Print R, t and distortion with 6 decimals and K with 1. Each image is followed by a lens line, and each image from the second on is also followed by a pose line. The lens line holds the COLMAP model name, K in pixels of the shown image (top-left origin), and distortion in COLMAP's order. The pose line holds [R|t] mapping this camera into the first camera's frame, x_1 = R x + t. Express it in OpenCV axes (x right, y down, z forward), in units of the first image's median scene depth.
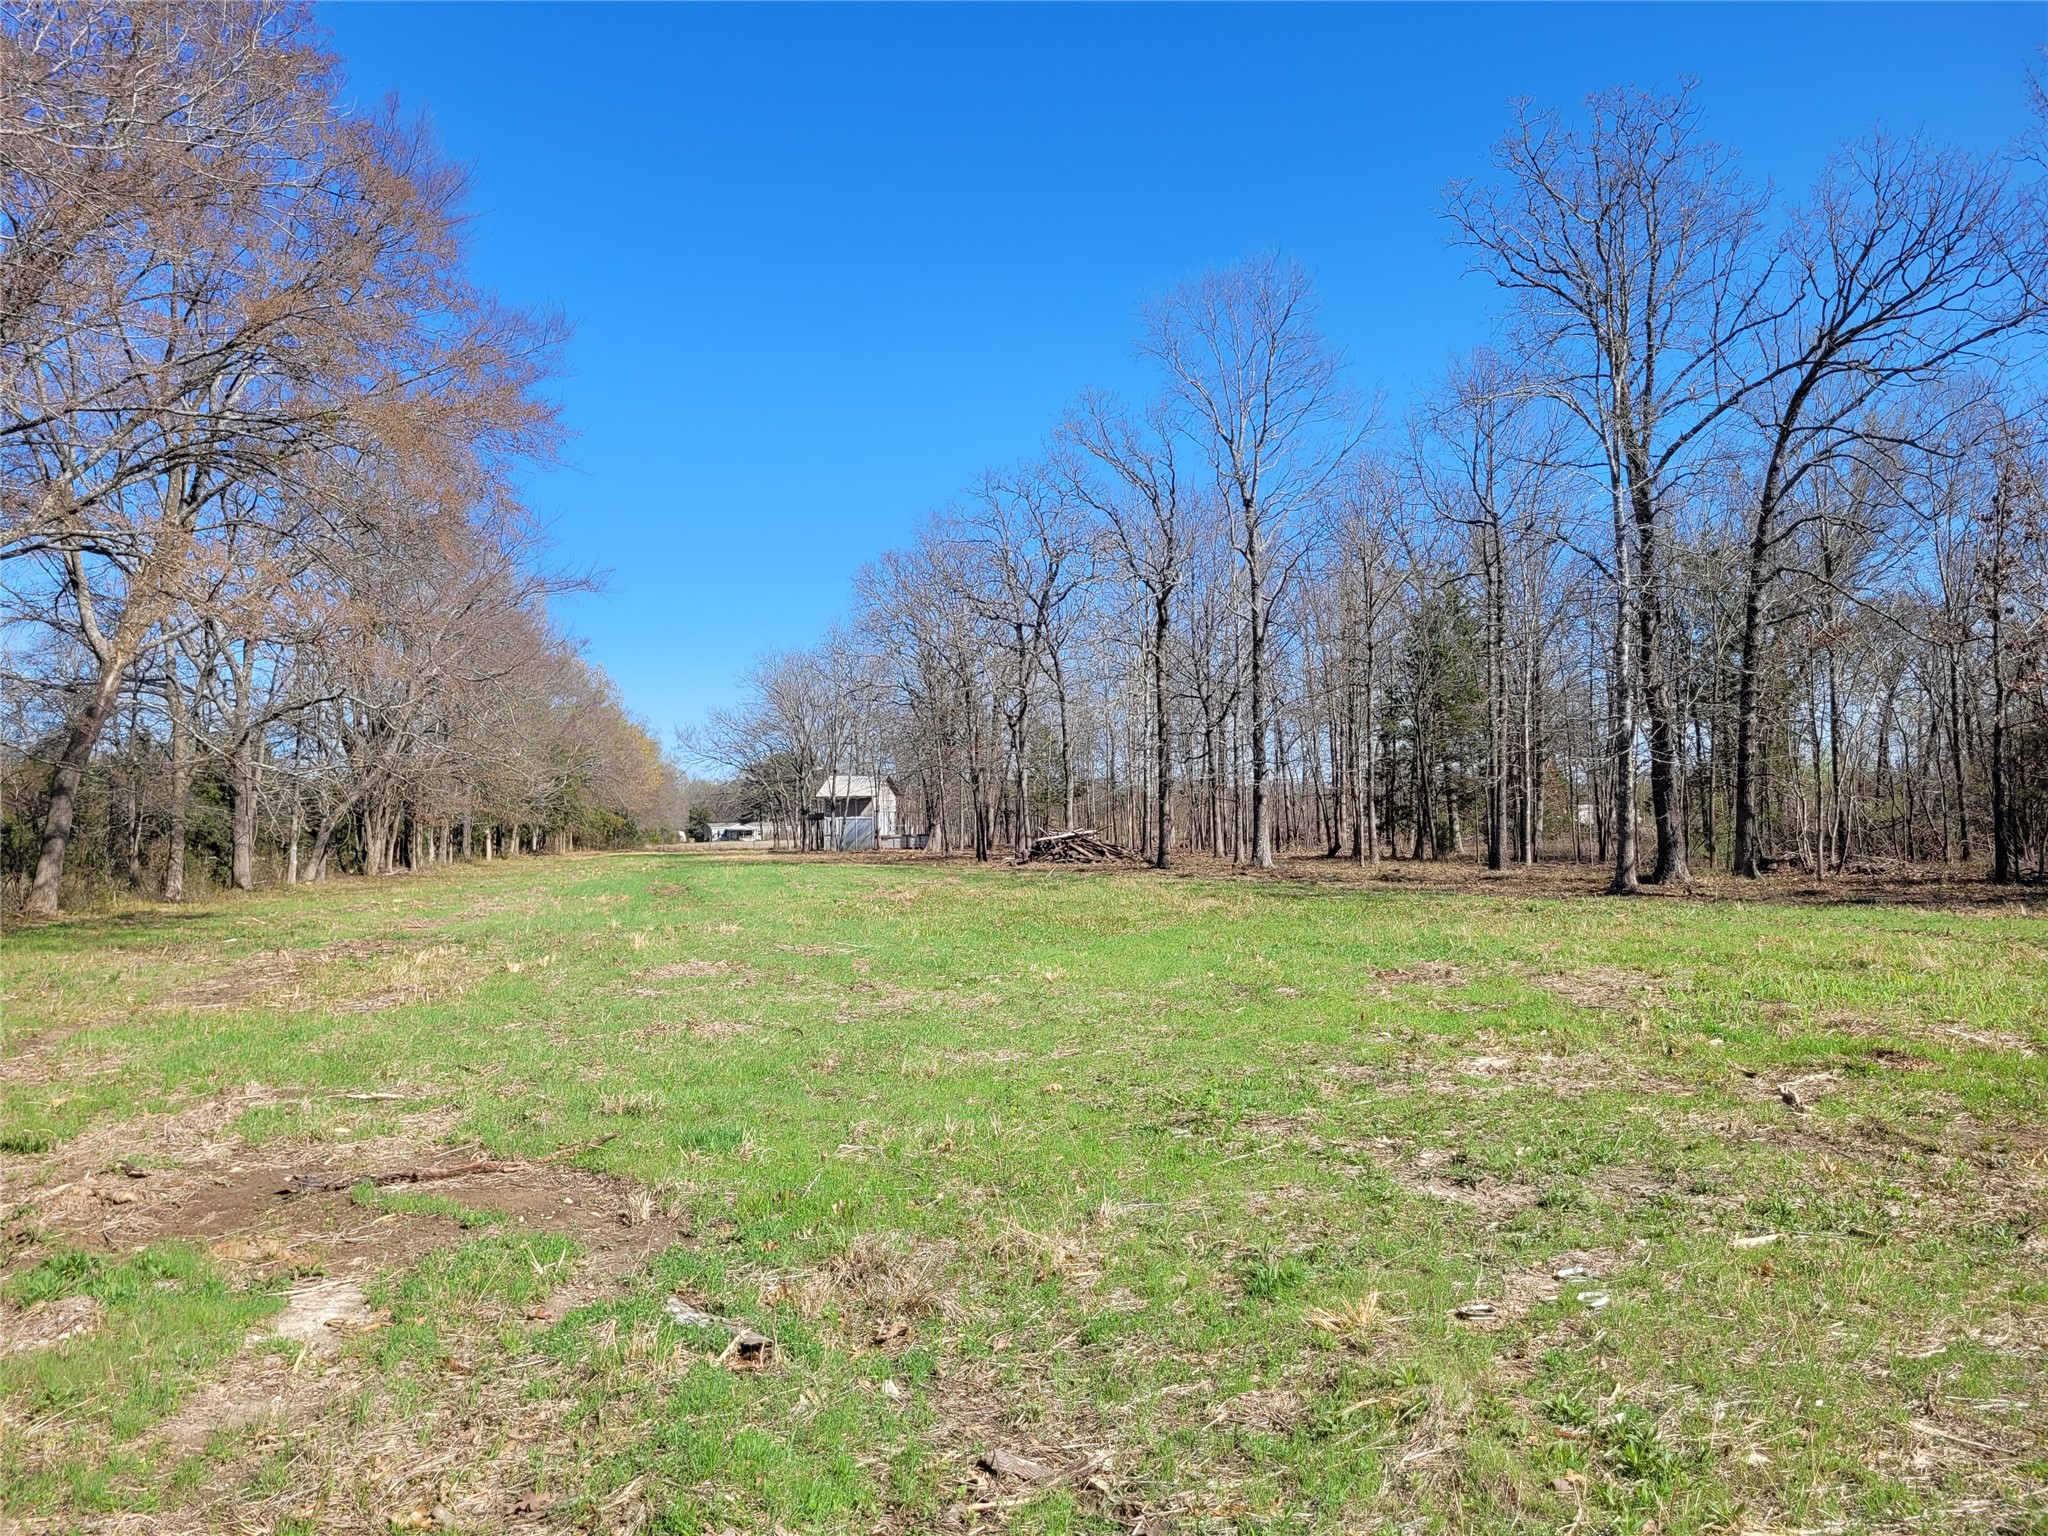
lens RADIAL K [[1553.3, 0, 1026.2], [0, 1553.3, 741.2], [0, 0, 1]] dist [0.069707, -0.059017]
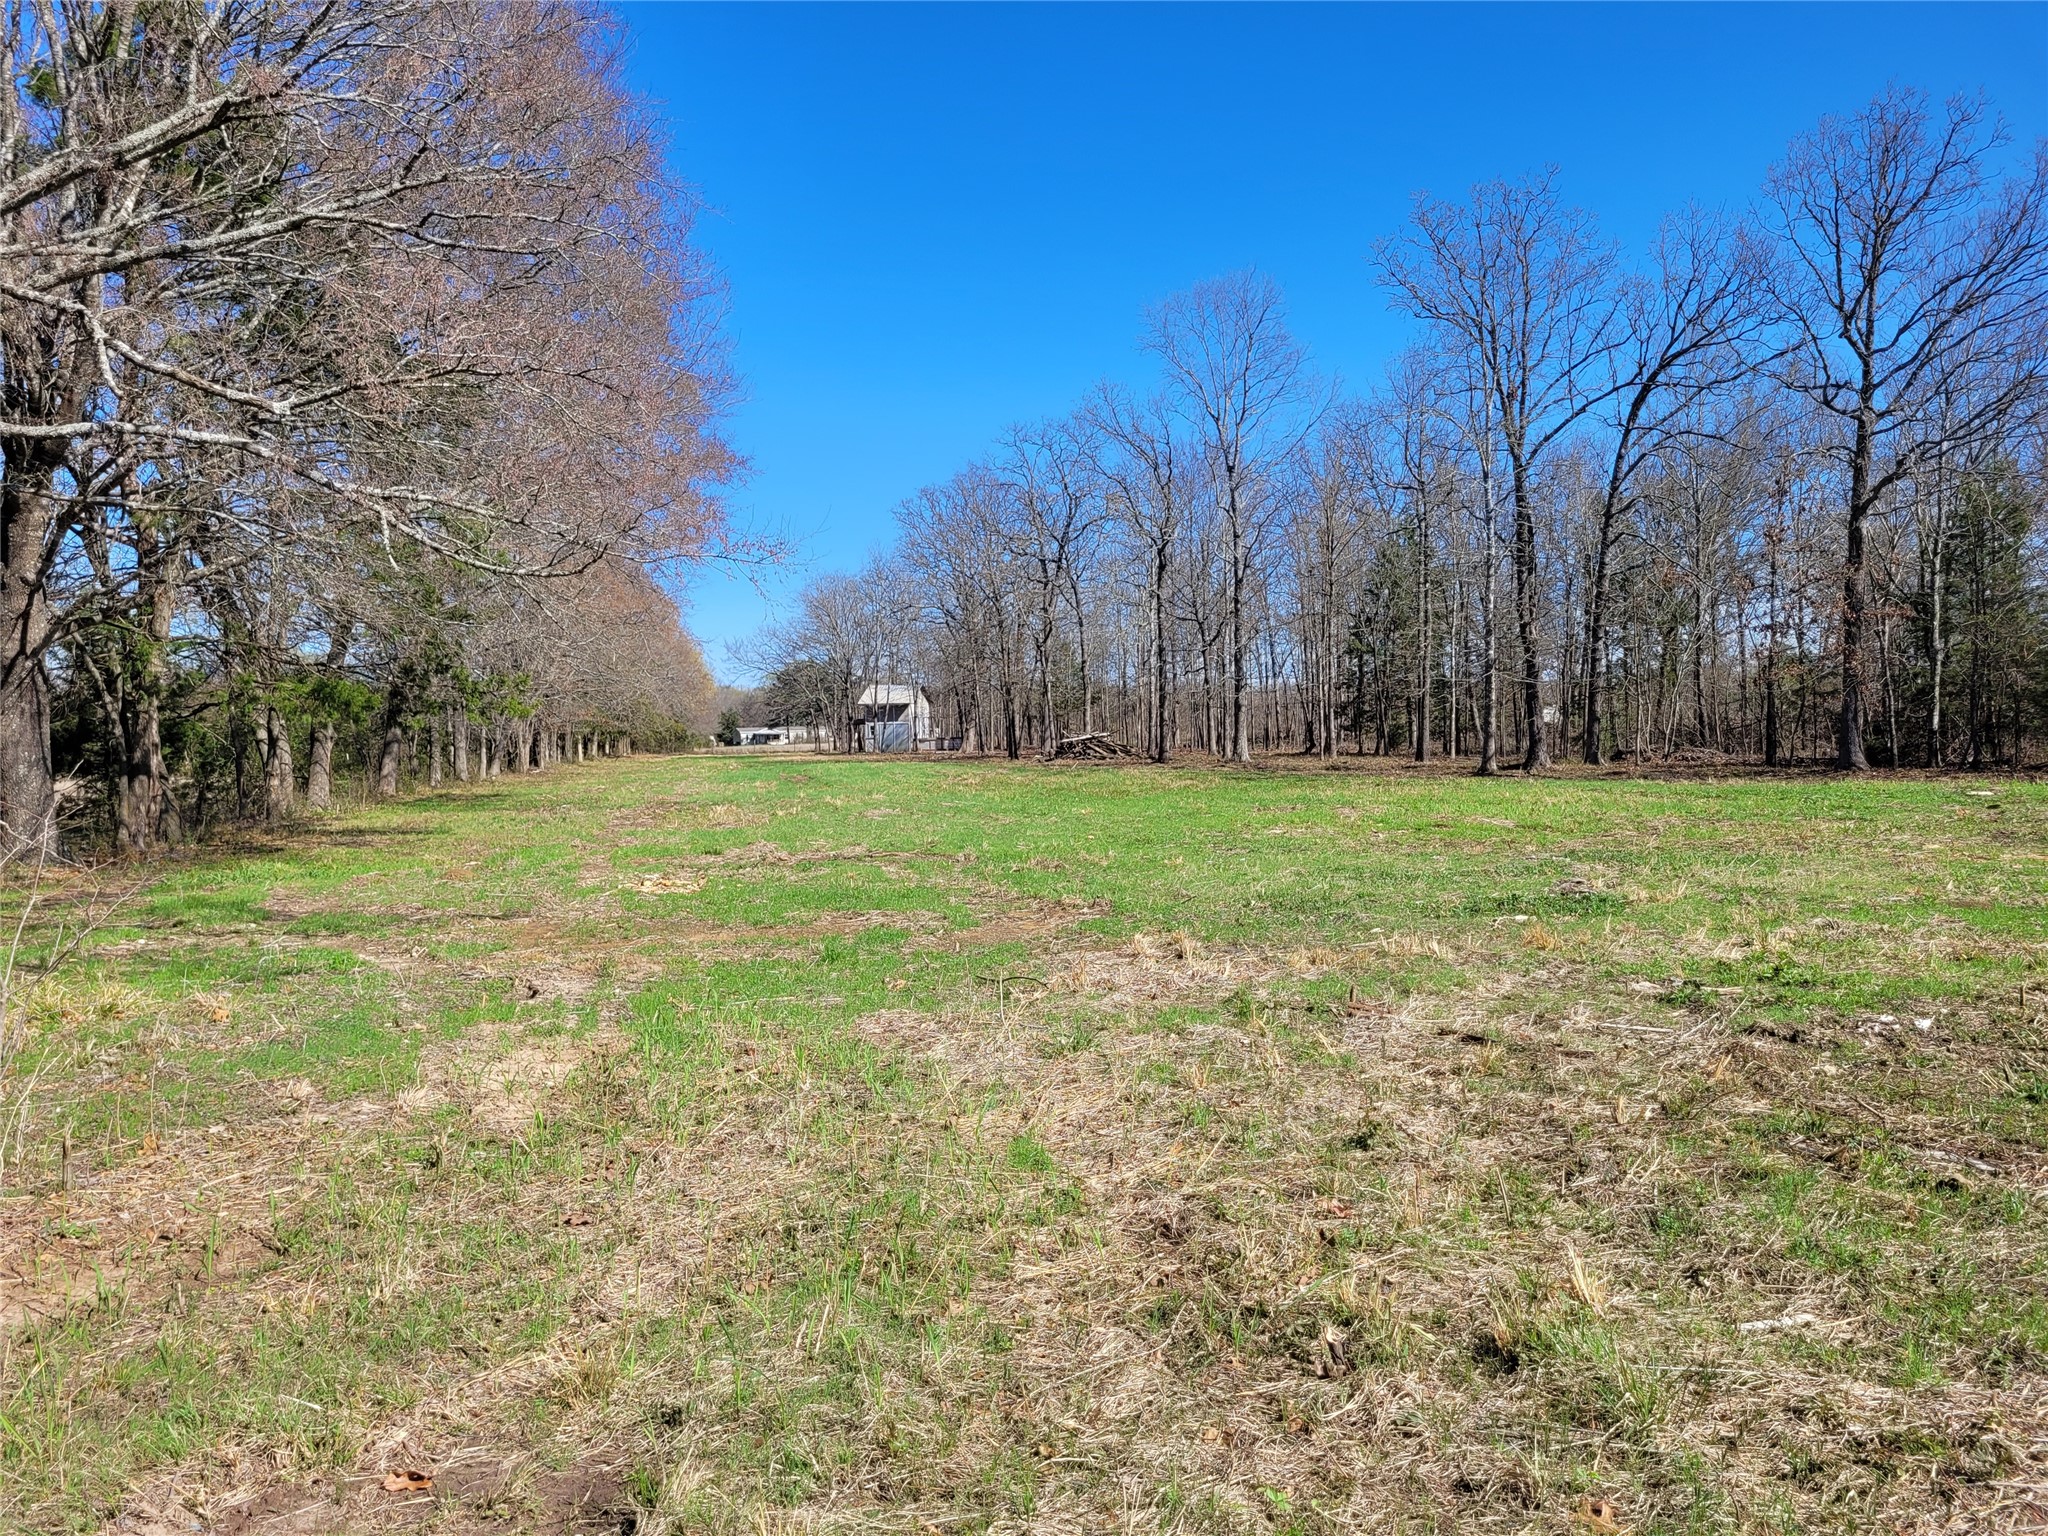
lens RADIAL K [[1553.3, 0, 1012.5], [0, 1553.3, 756.3], [0, 0, 1]] dist [0.069707, -0.059017]
pose [[0.999818, -0.006649, -0.017895, -0.009908], [0.007928, 0.997345, 0.072390, -0.013881], [0.017366, -0.072518, 0.997216, -0.227919]]
